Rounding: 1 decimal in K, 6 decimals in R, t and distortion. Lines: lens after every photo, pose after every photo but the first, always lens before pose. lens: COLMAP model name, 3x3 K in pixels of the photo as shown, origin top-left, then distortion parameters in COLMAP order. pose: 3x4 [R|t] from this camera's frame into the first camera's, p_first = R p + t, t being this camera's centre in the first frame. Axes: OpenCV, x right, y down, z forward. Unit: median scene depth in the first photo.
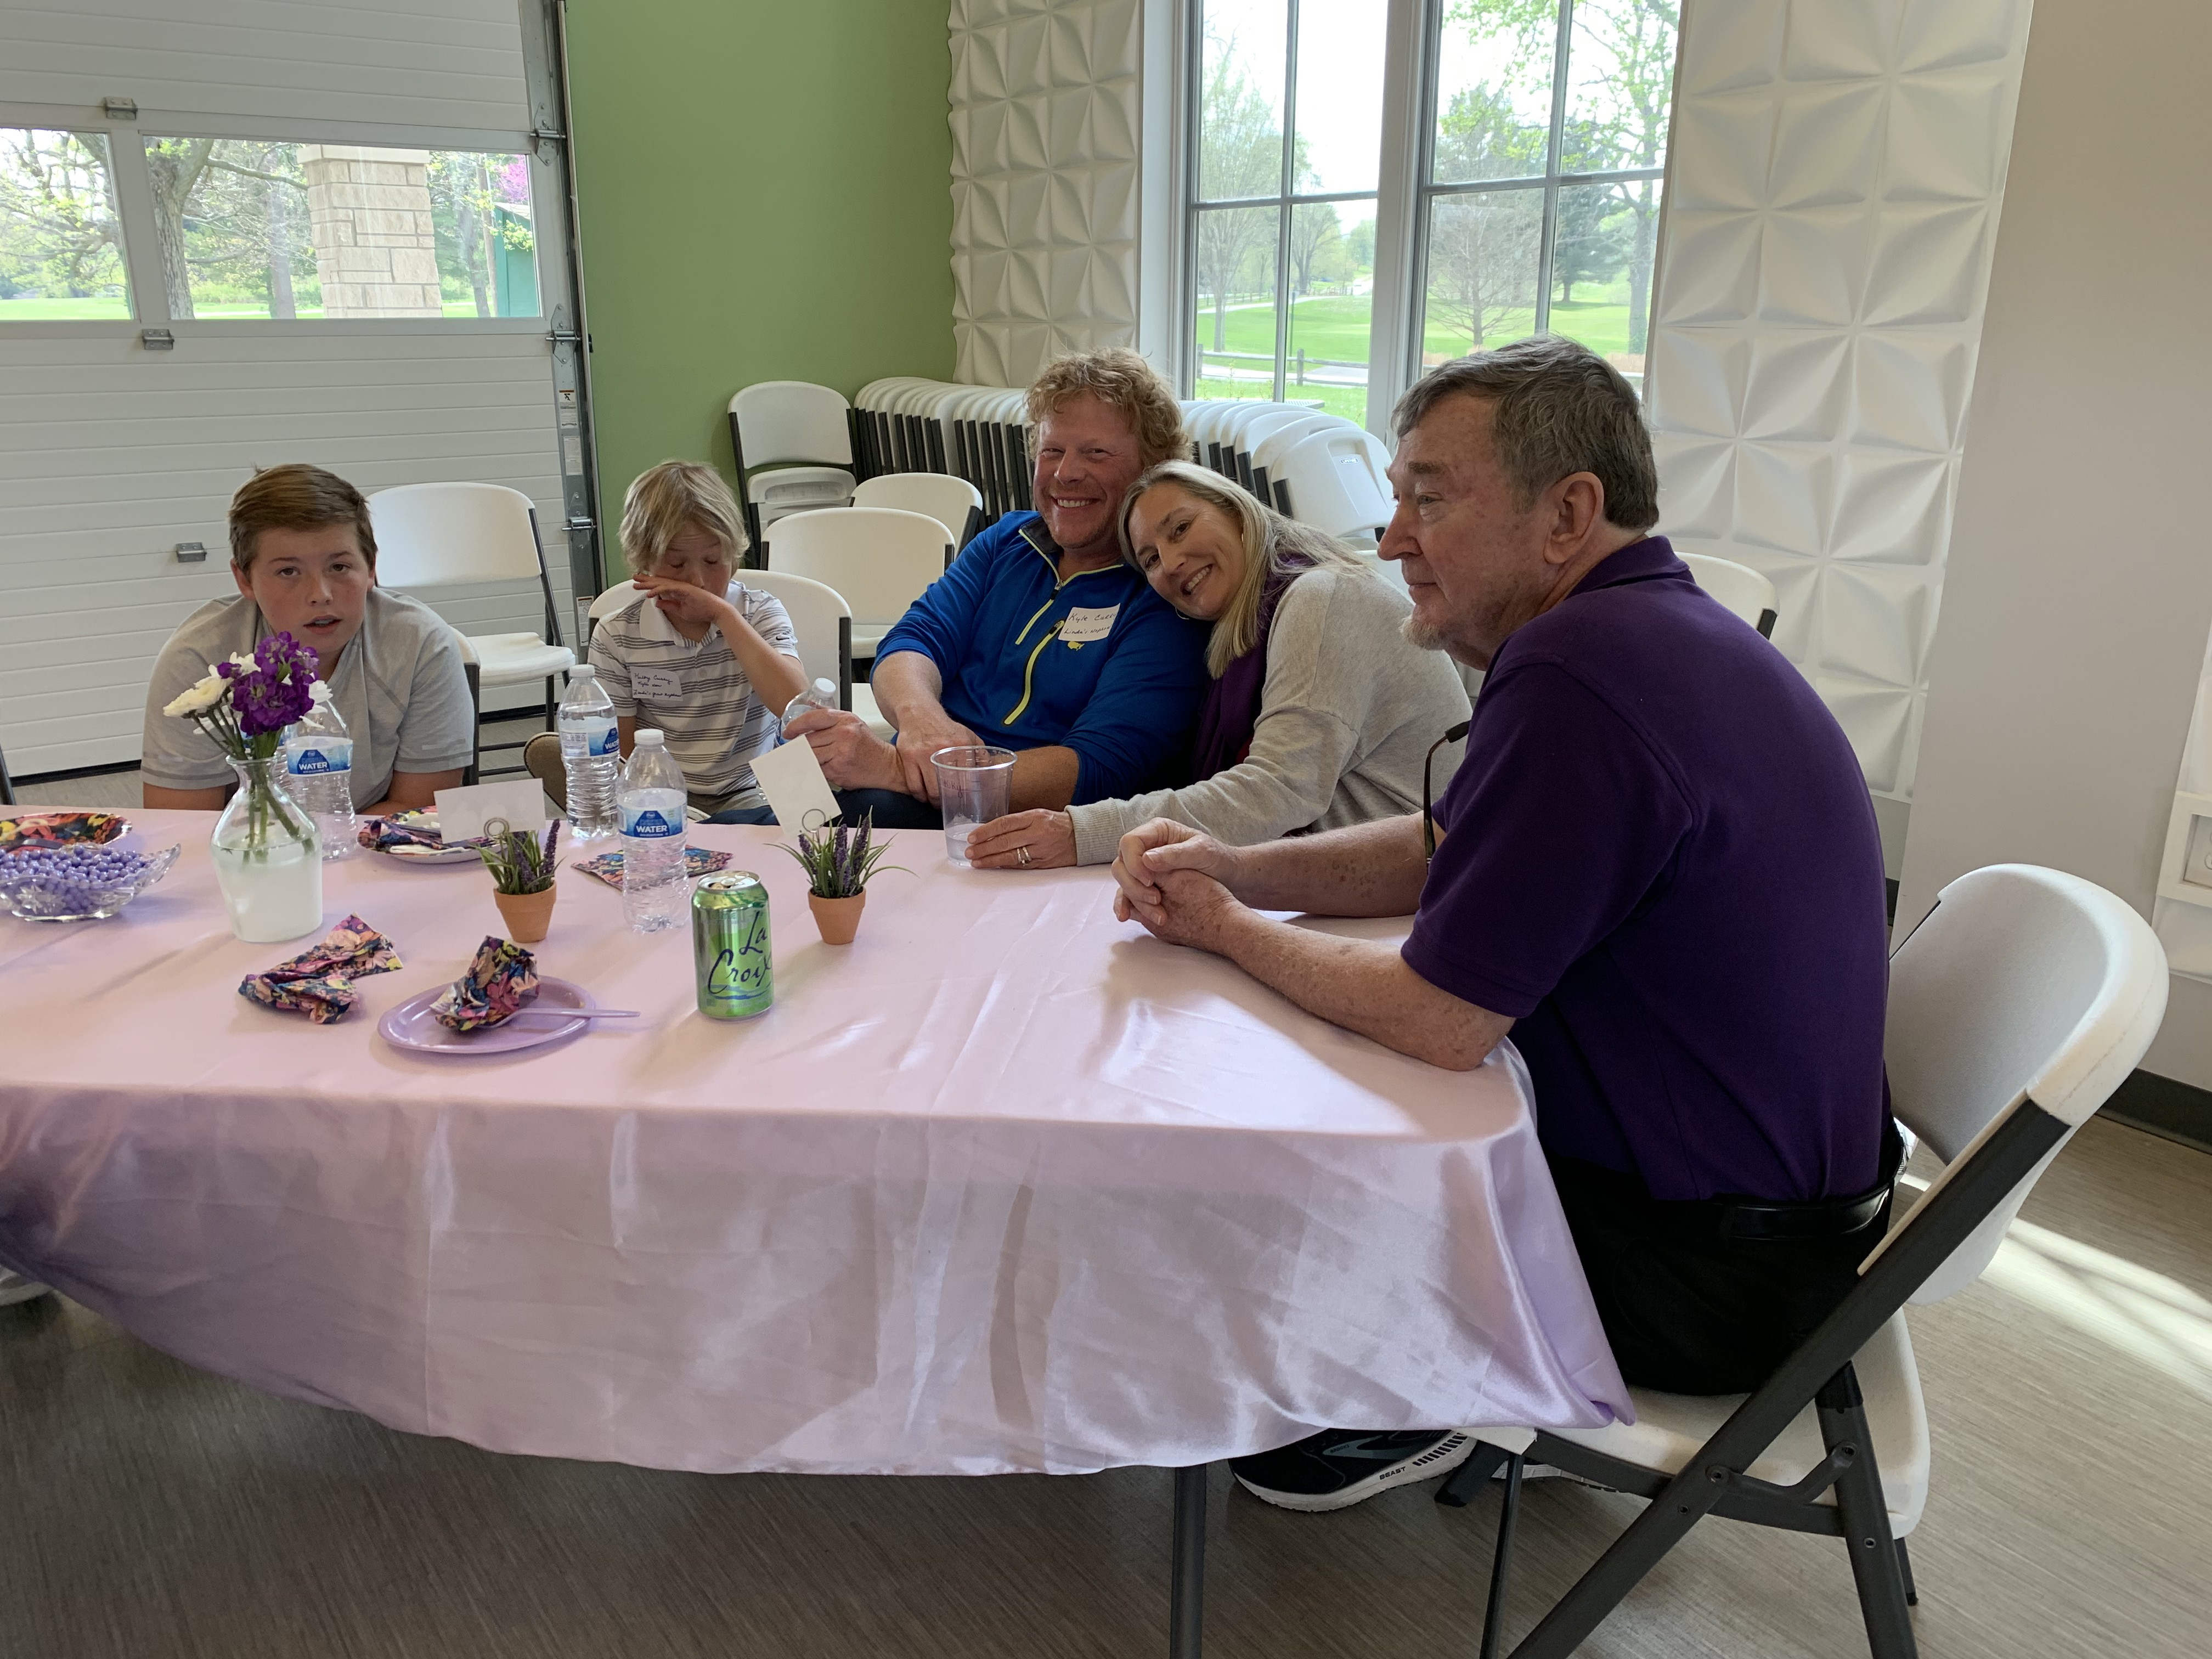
lens RADIAL K [[1705.9, 0, 1100.0], [0, 1705.9, 834.9], [0, 0, 1]] dist [0.029531, -0.012271]
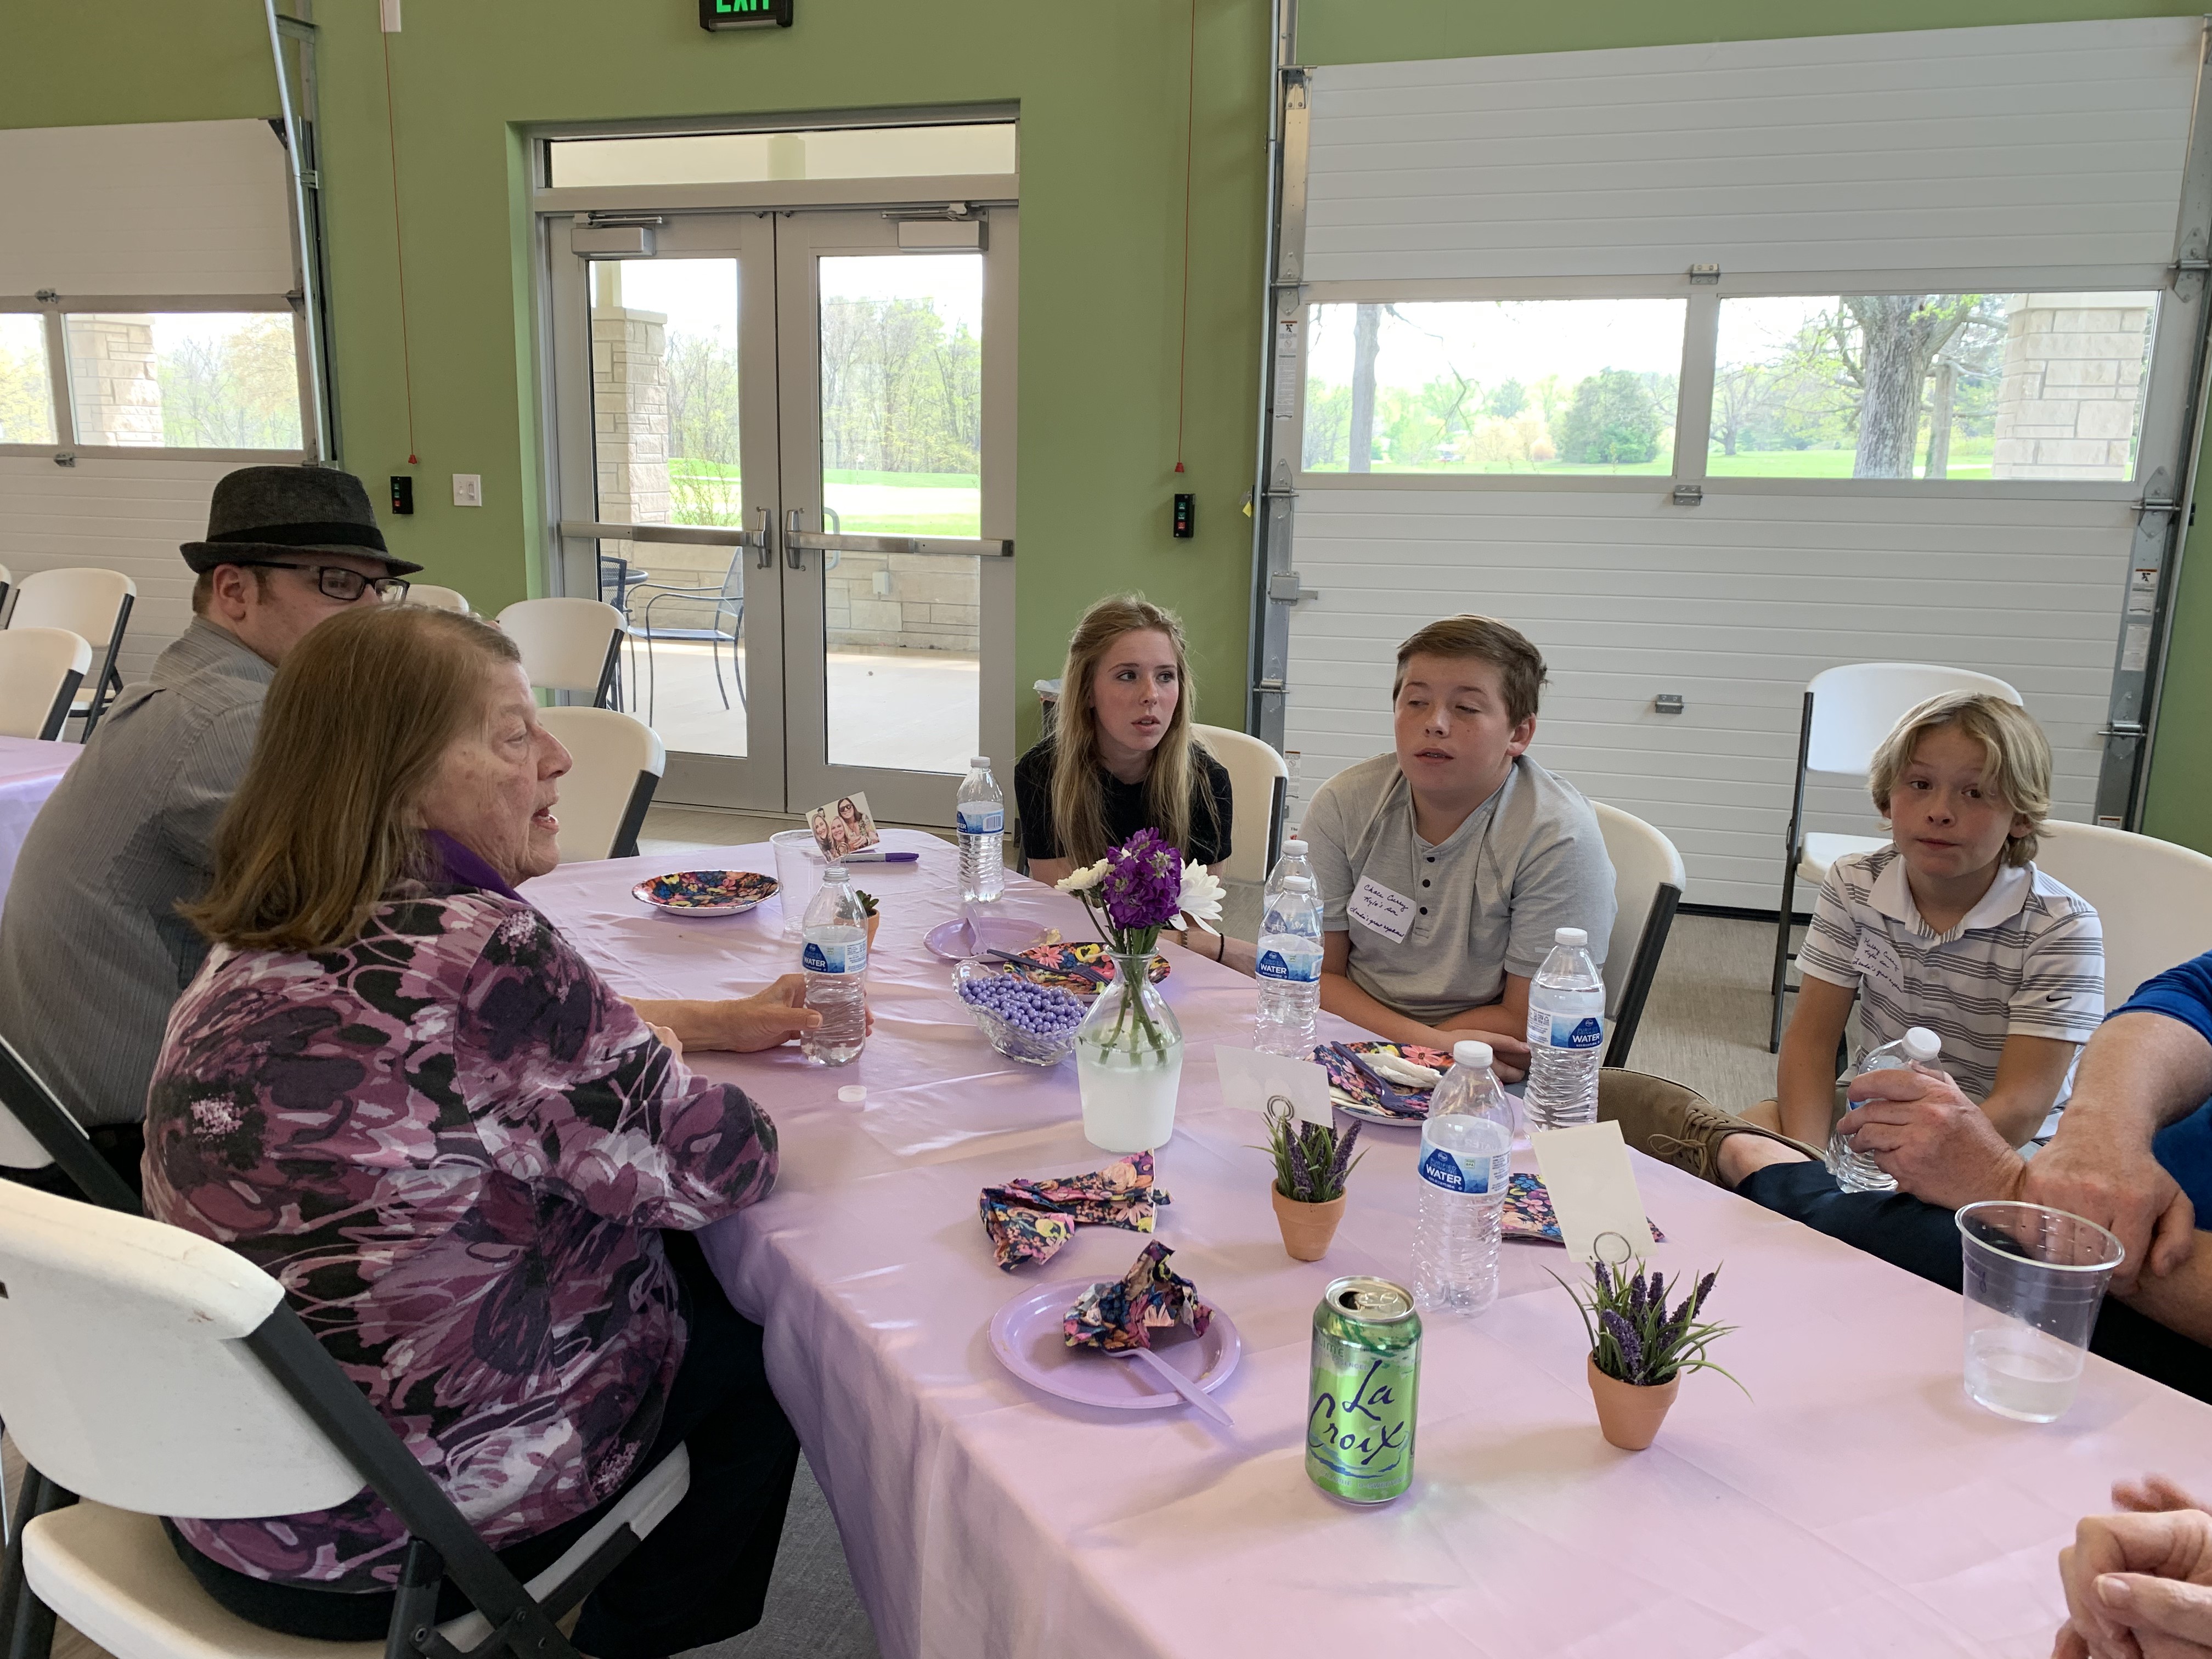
lens RADIAL K [[1705.9, 0, 1104.4], [0, 1705.9, 813.8], [0, 0, 1]] dist [0.029531, -0.012271]
pose [[0.580720, 0.184926, -0.792822, 0.075489], [-0.257908, 0.965488, 0.036290, -0.051912], [0.772171, 0.183401, 0.608372, 0.148798]]
